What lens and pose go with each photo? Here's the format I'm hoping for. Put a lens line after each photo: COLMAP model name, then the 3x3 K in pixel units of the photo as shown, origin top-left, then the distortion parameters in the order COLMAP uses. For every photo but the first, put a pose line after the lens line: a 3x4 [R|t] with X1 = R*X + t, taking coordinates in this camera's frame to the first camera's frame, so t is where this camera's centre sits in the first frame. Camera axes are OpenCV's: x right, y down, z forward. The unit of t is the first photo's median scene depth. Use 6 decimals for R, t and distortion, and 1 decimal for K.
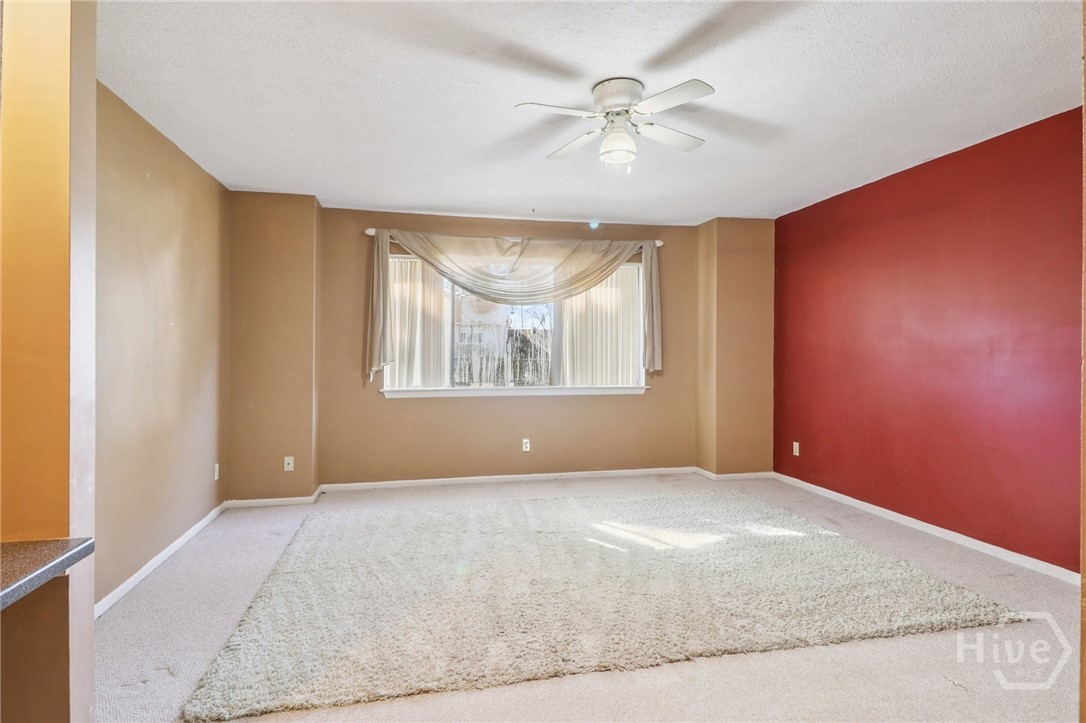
lens RADIAL K [[596.0, 0, 543.0], [0, 596.0, 348.1], [0, 0, 1]] dist [0.014276, -0.017514]
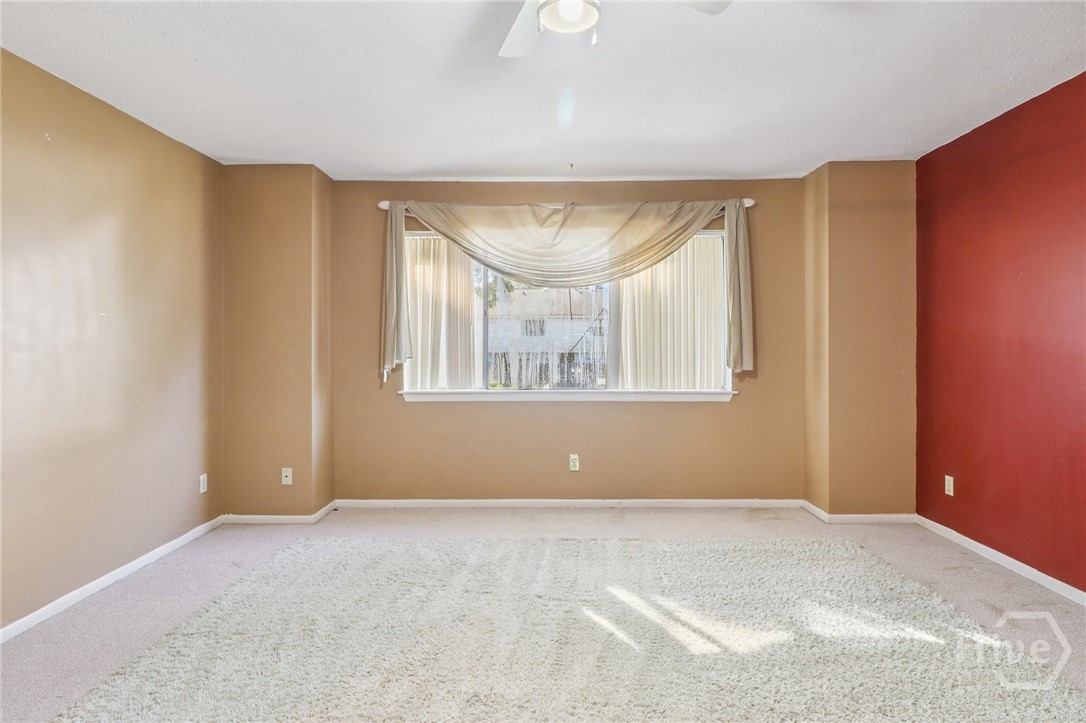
lens RADIAL K [[602.6, 0, 542.6], [0, 602.6, 339.7], [0, 0, 1]] dist [-0.004234, -0.014421]
pose [[0.974424, -0.003131, -0.224696, 0.116884], [0.002641, 0.999993, -0.002482, -0.000885], [0.224703, 0.001825, 0.974426, 0.208871]]
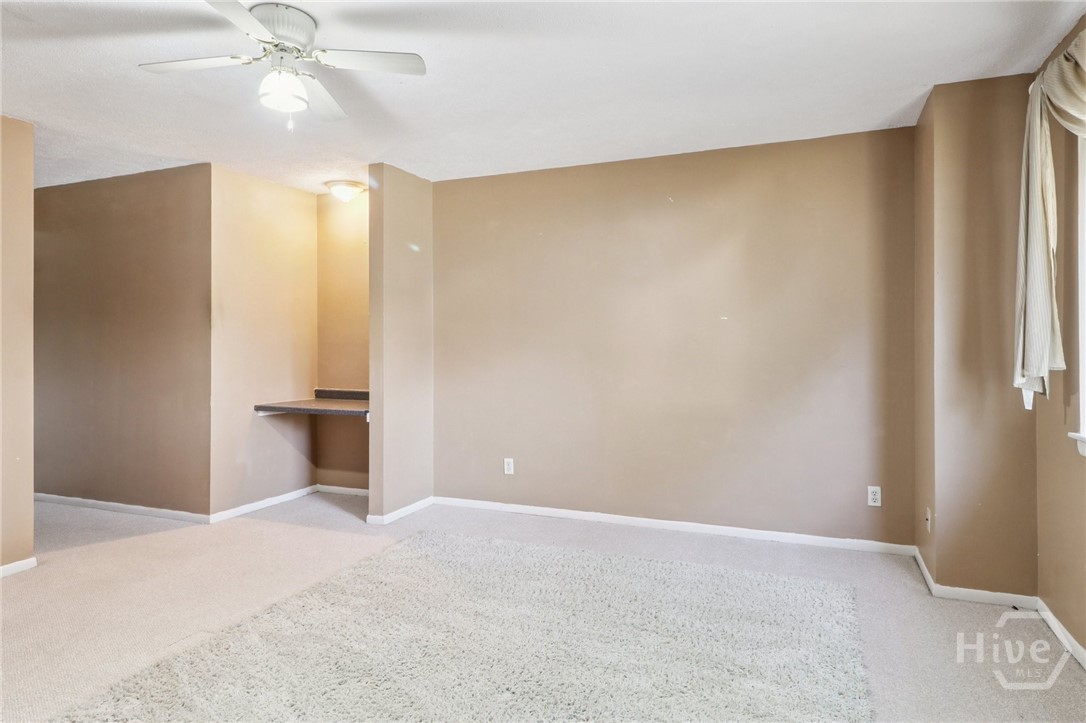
lens RADIAL K [[627.2, 0, 543.0], [0, 627.2, 350.9], [0, 0, 1]] dist [0.023797, -0.017253]
pose [[-0.568808, 0.016542, -0.822304, 0.329231], [0.011099, 0.999861, 0.012436, -0.001445], [0.822395, -0.002053, -0.568913, 0.932252]]
